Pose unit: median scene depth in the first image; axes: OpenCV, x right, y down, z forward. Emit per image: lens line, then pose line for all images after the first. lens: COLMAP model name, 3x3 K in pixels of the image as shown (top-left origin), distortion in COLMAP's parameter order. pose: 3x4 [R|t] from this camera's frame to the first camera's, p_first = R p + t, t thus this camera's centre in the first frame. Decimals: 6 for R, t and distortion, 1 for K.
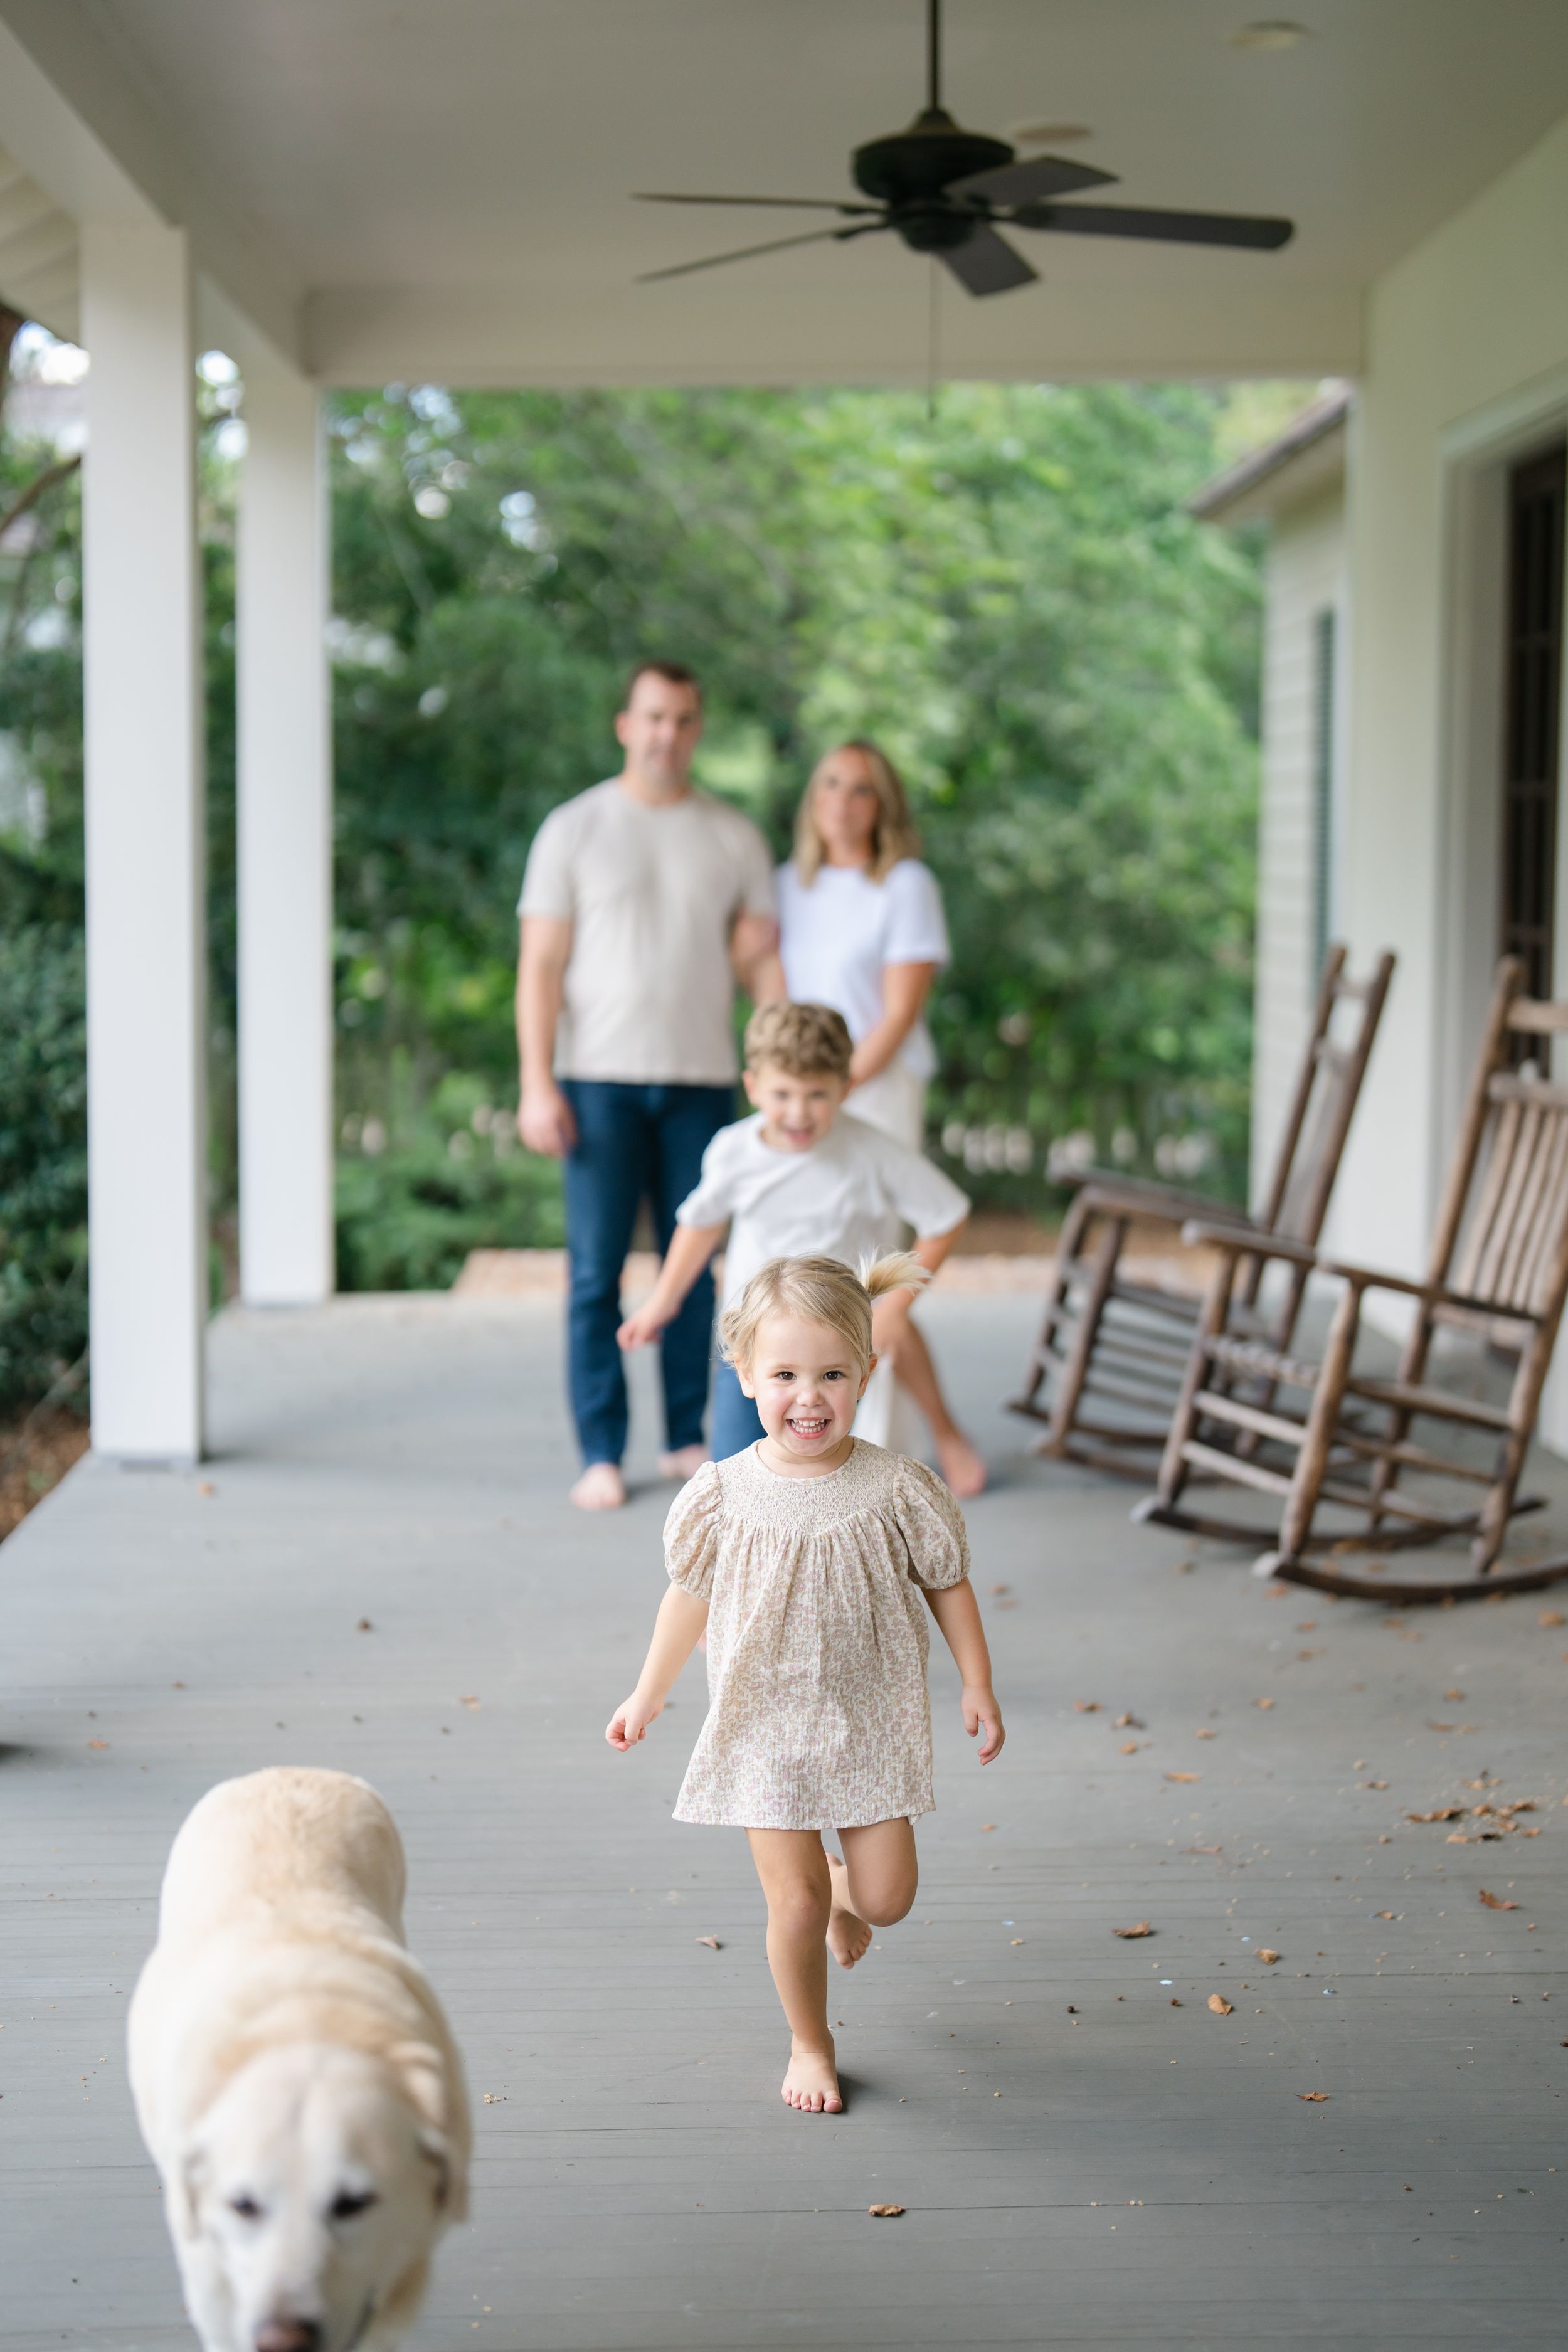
lens RADIAL K [[3294.3, 0, 784.0], [0, 3294.3, 1176.0], [0, 0, 1]] dist [0.175616, -1.465776]
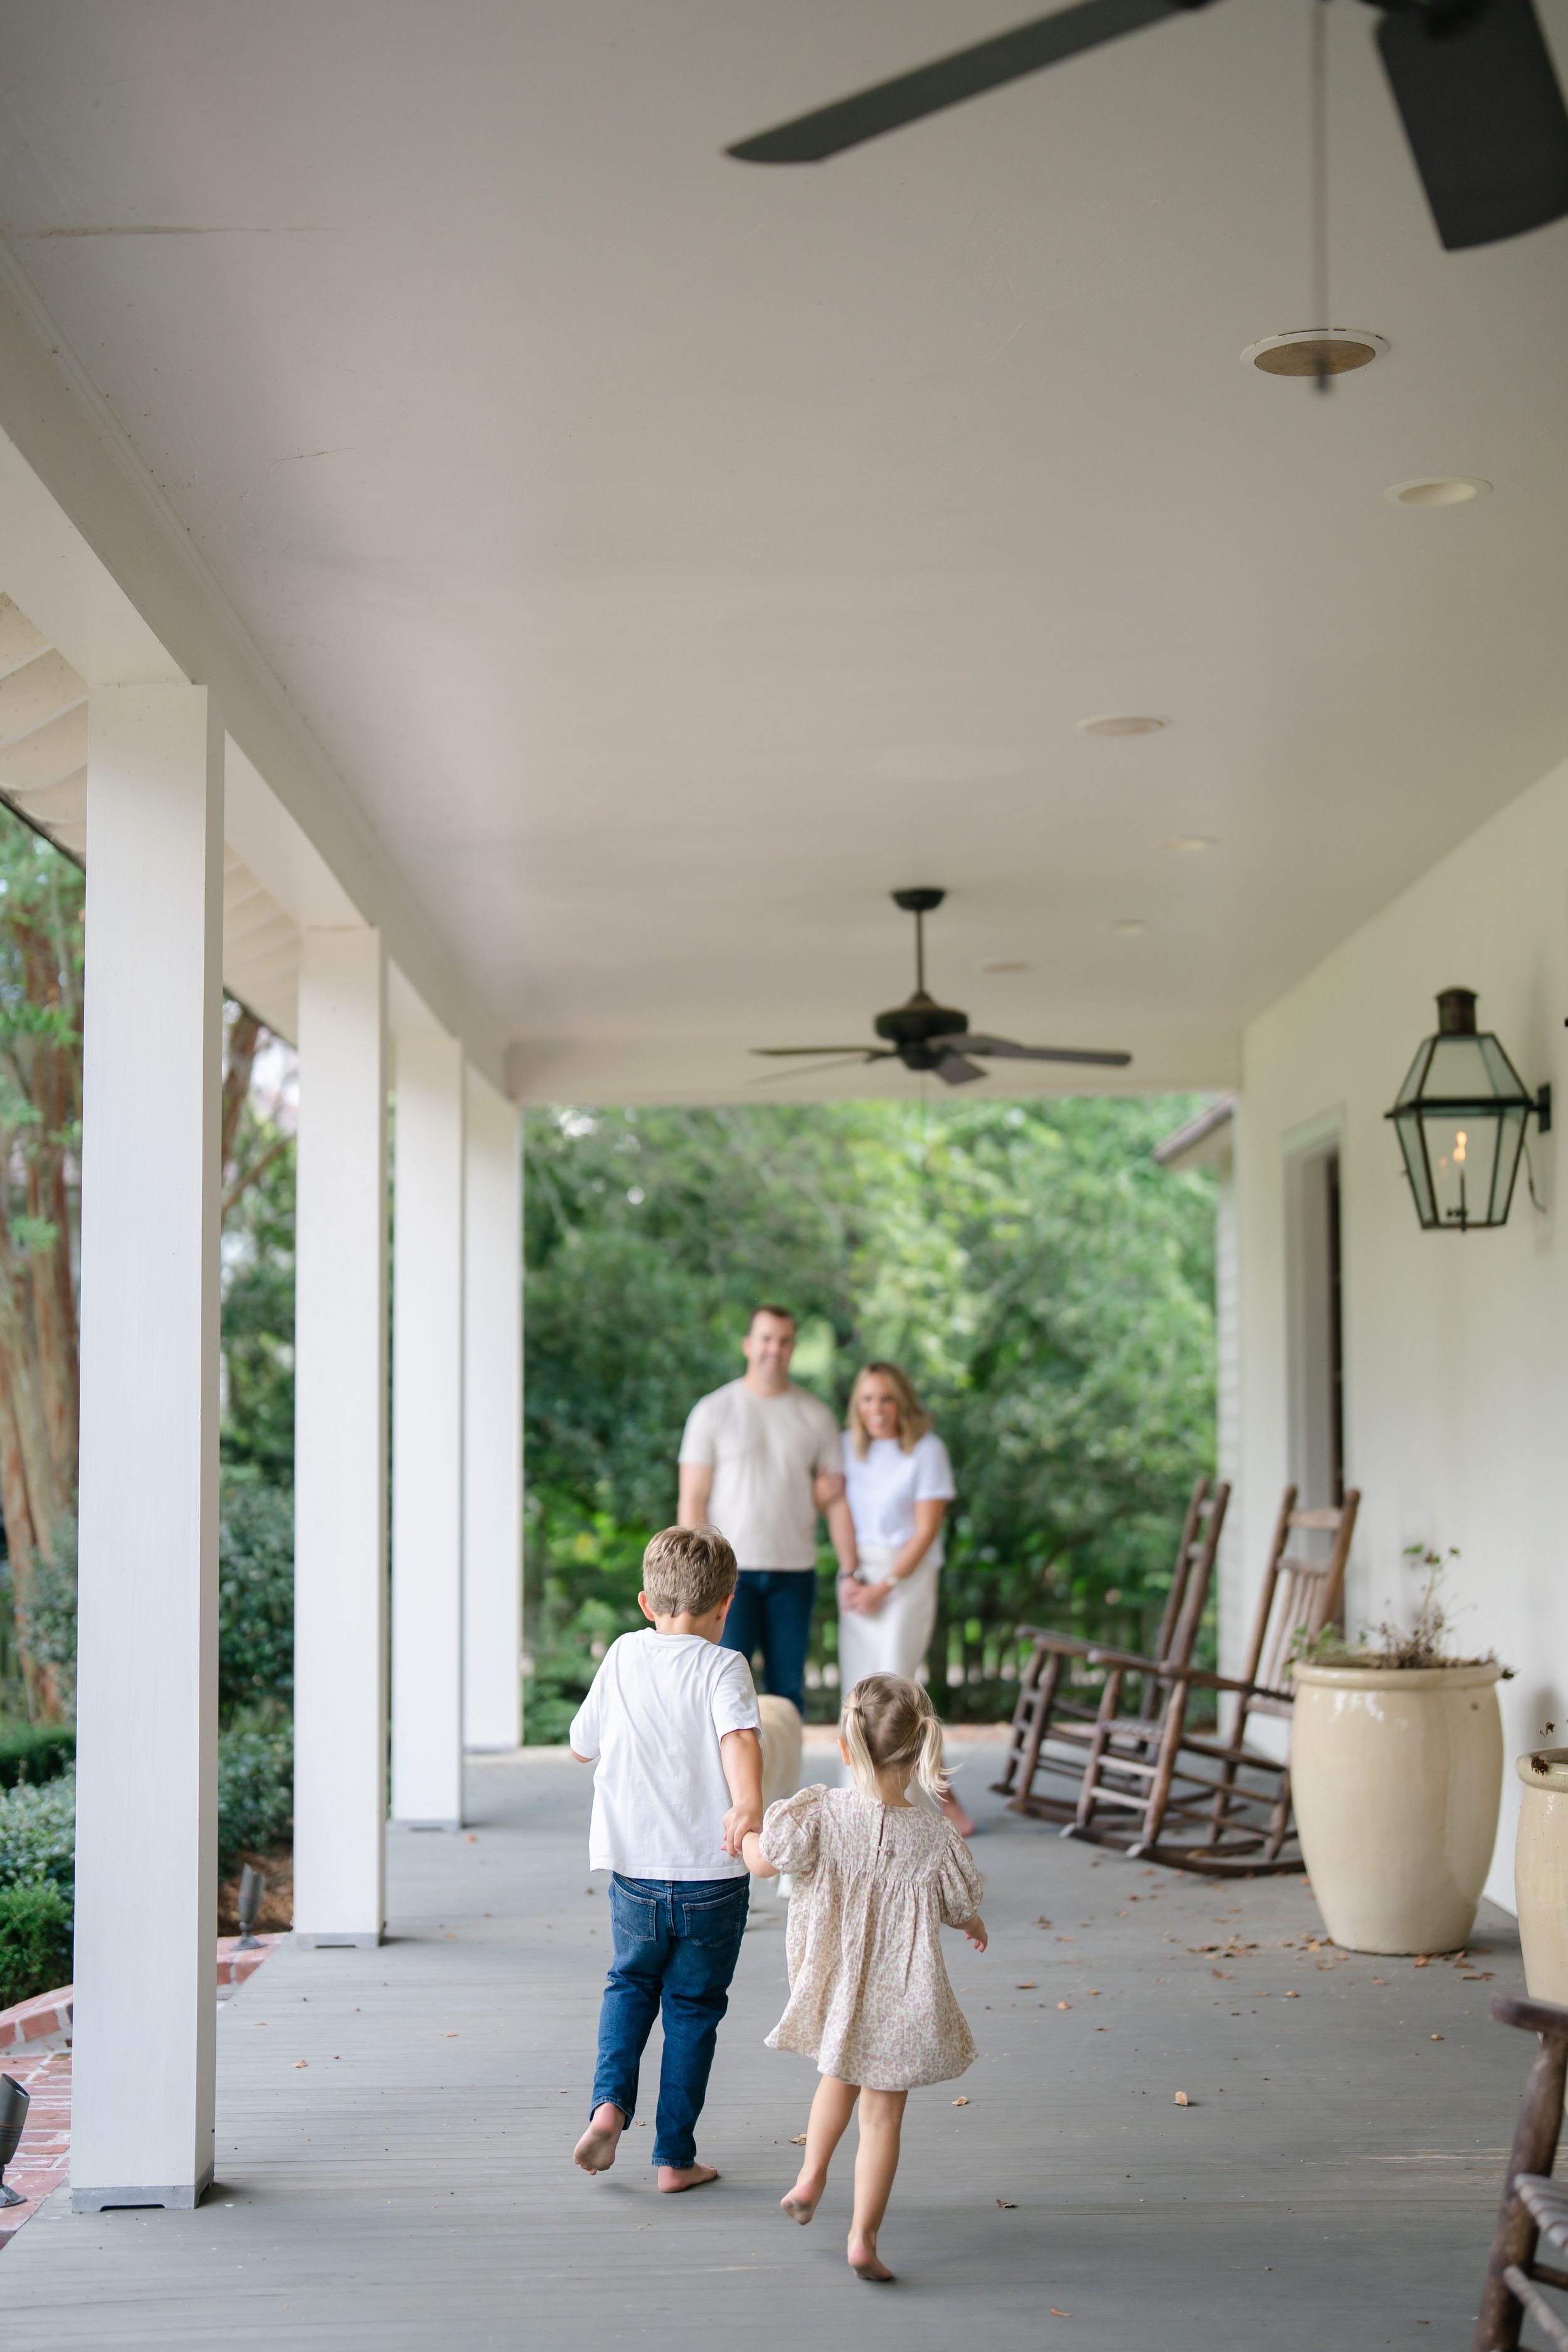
lens RADIAL K [[3251.4, 0, 796.4], [0, 3251.4, 1170.4], [0, 0, 1]] dist [-0.165435, 0.924820]
pose [[0.999805, -0.011707, -0.015881, 0.002434], [0.008727, 0.984314, -0.176210, 0.025257], [0.017695, 0.176037, 0.984224, -0.248076]]
